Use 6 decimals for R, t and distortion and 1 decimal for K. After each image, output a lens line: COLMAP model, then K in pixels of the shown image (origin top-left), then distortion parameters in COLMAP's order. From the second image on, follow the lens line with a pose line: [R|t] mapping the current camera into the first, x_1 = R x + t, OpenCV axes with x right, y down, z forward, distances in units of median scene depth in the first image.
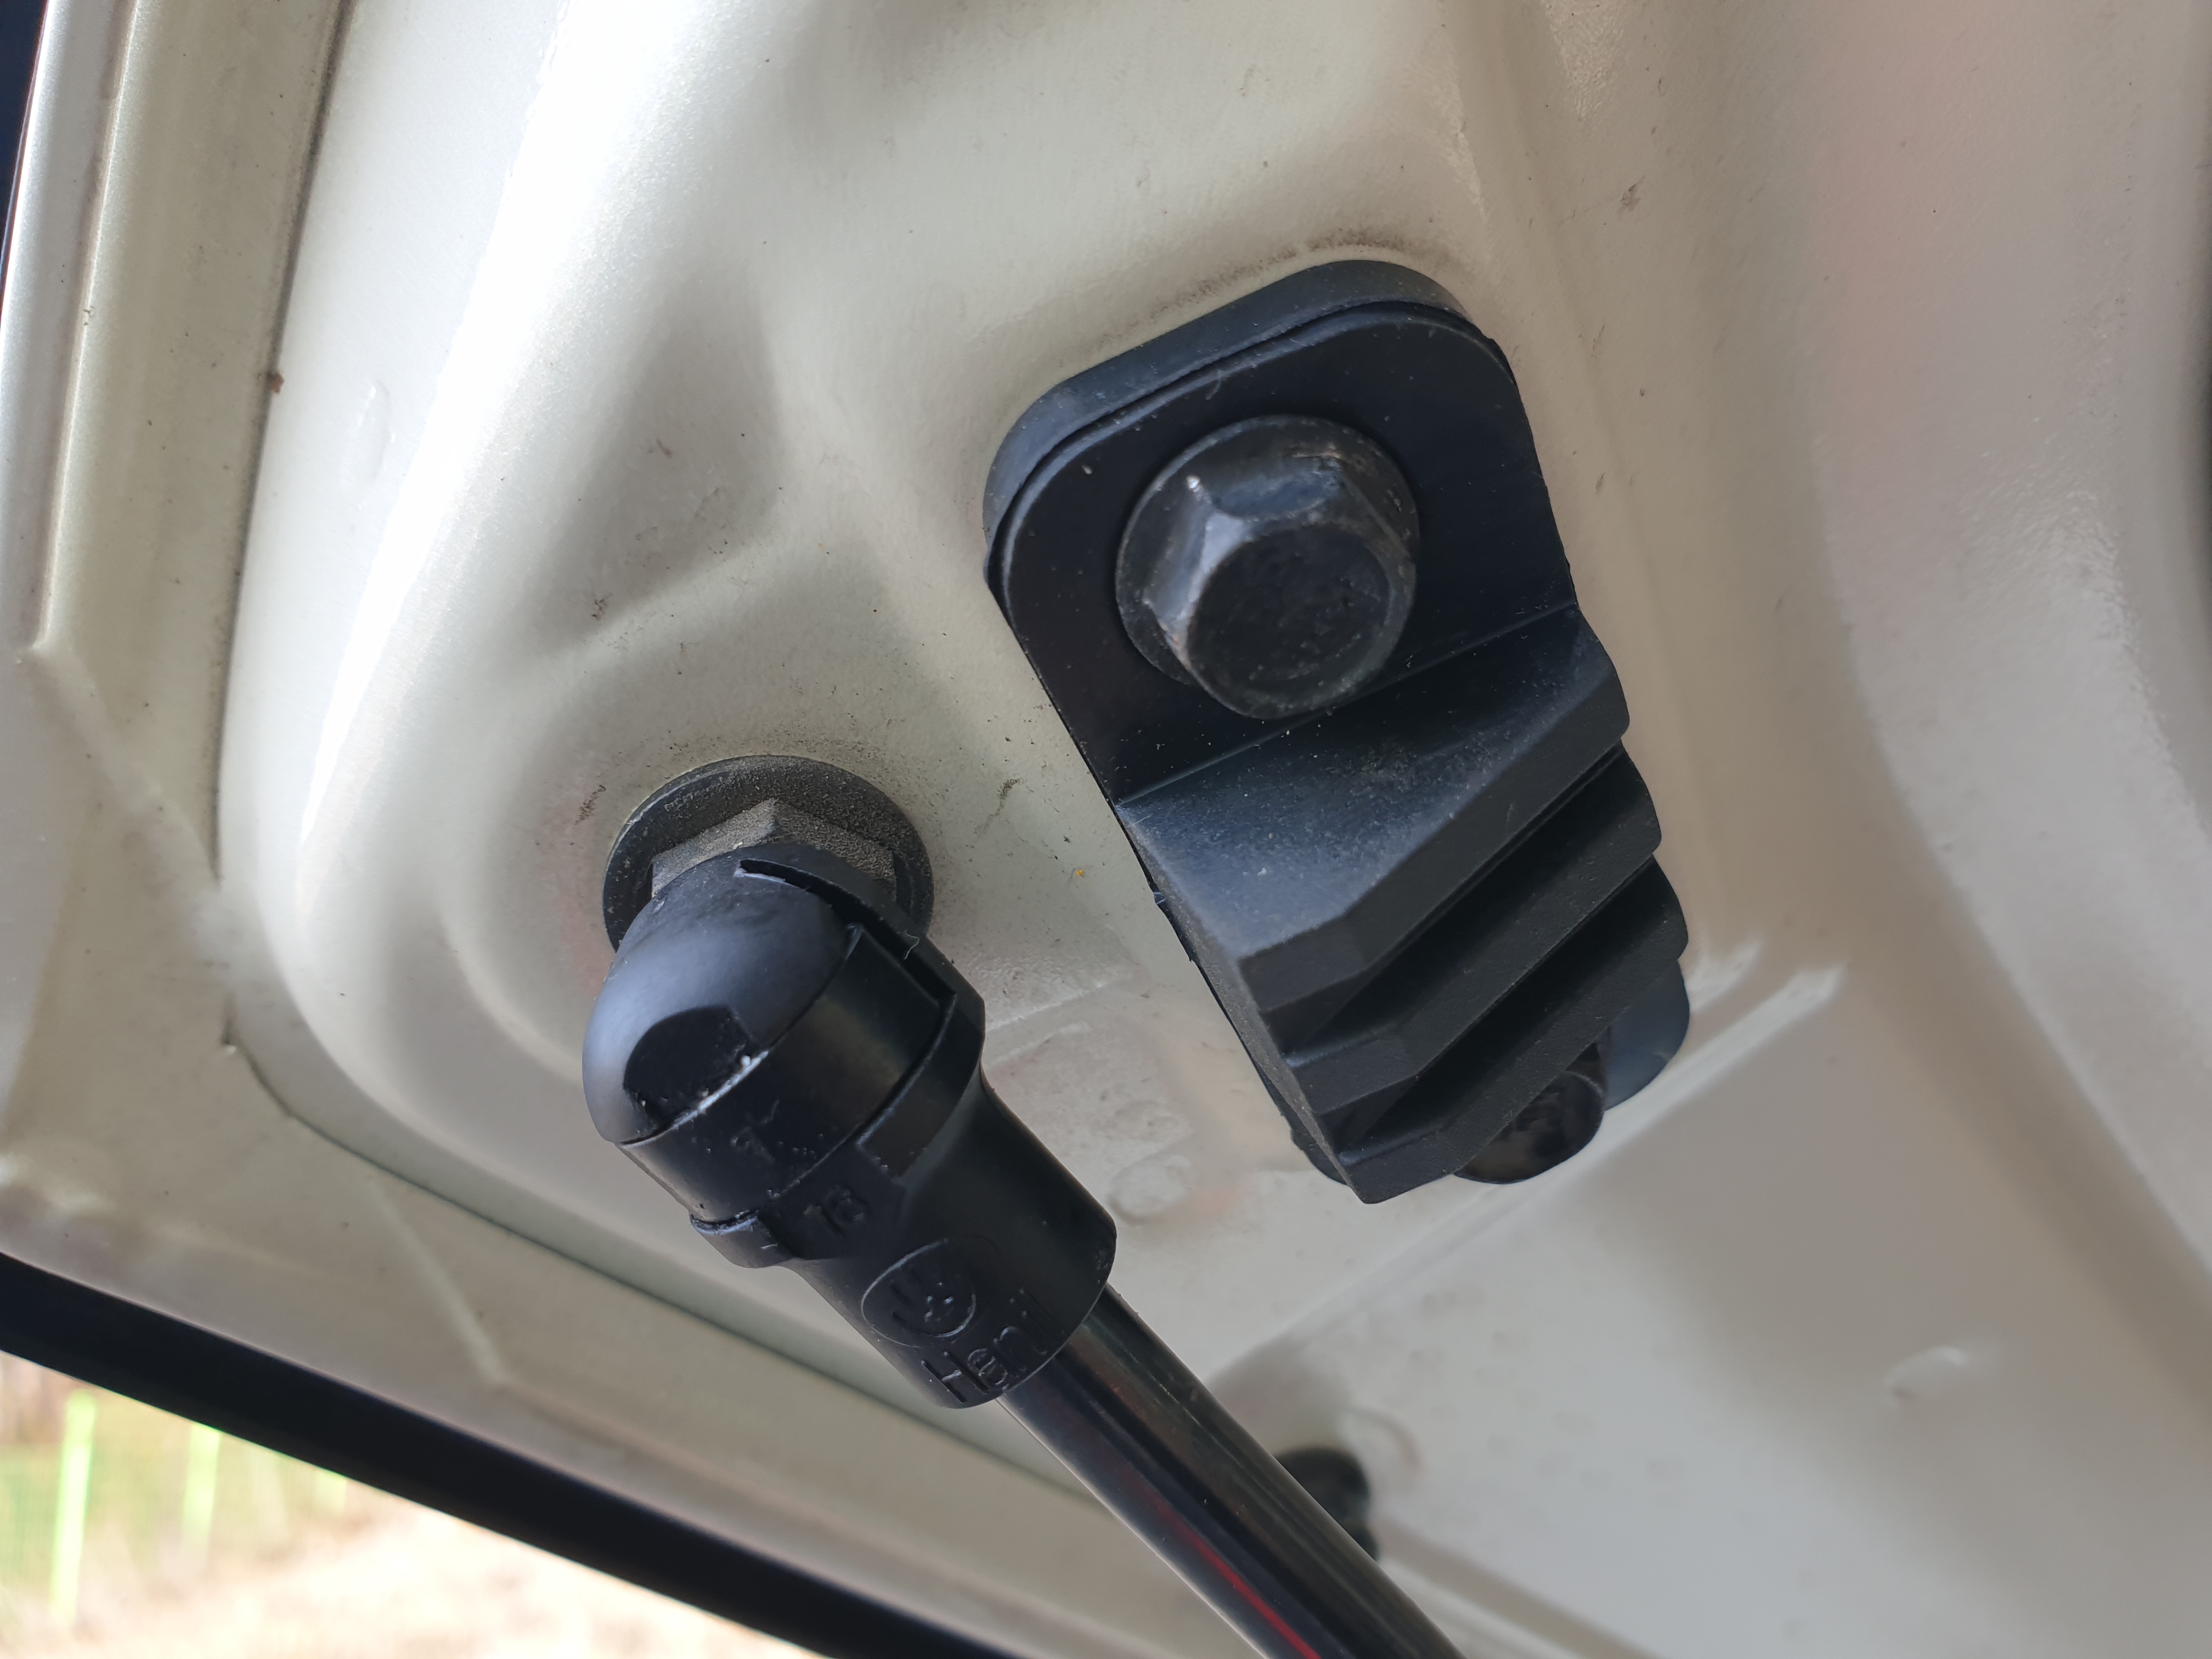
lens RADIAL K [[1828.2, 0, 1062.1], [0, 1828.2, 851.3], [0, 0, 1]] dist [-0.188281, 0.306072]
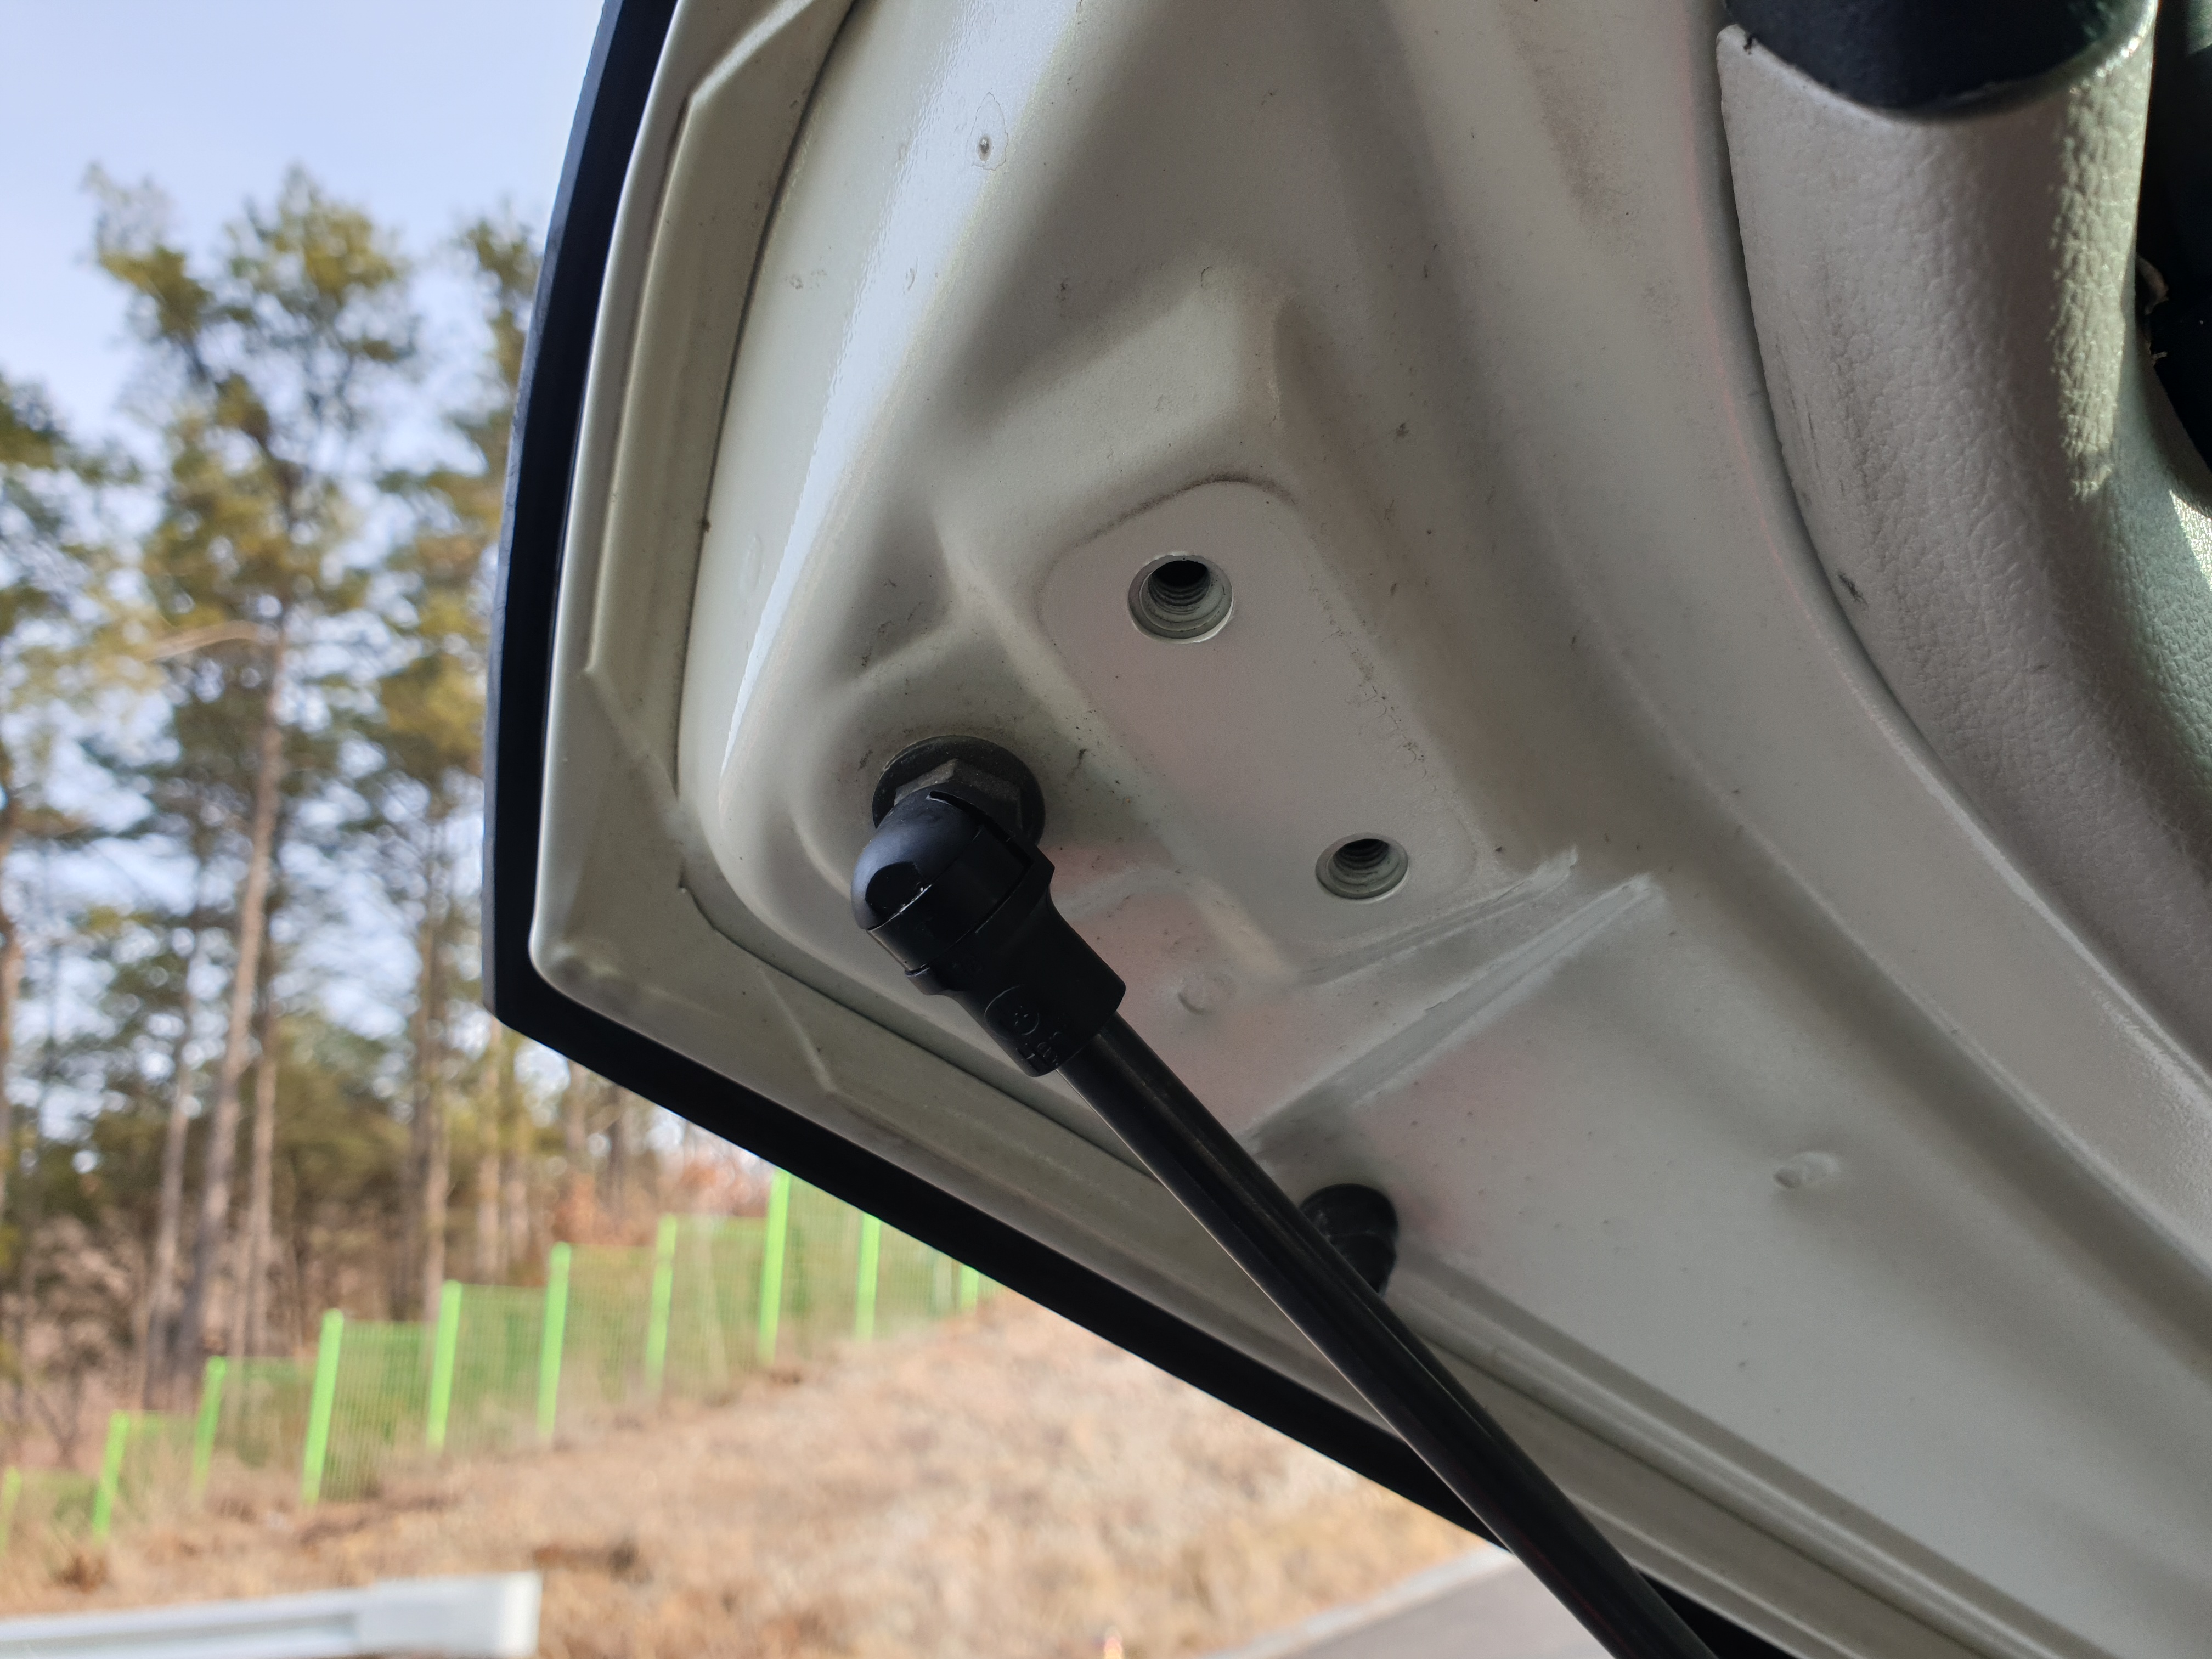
lens RADIAL K [[1692.8, 0, 1040.1], [0, 1692.8, 822.8], [0, 0, 1]] dist [0.033863, 0.102620]
pose [[0.973625, 0.018010, -0.227442, 0.307087], [-0.010101, 0.999305, 0.035888, -0.024169], [0.227931, -0.032644, 0.973130, -0.659789]]
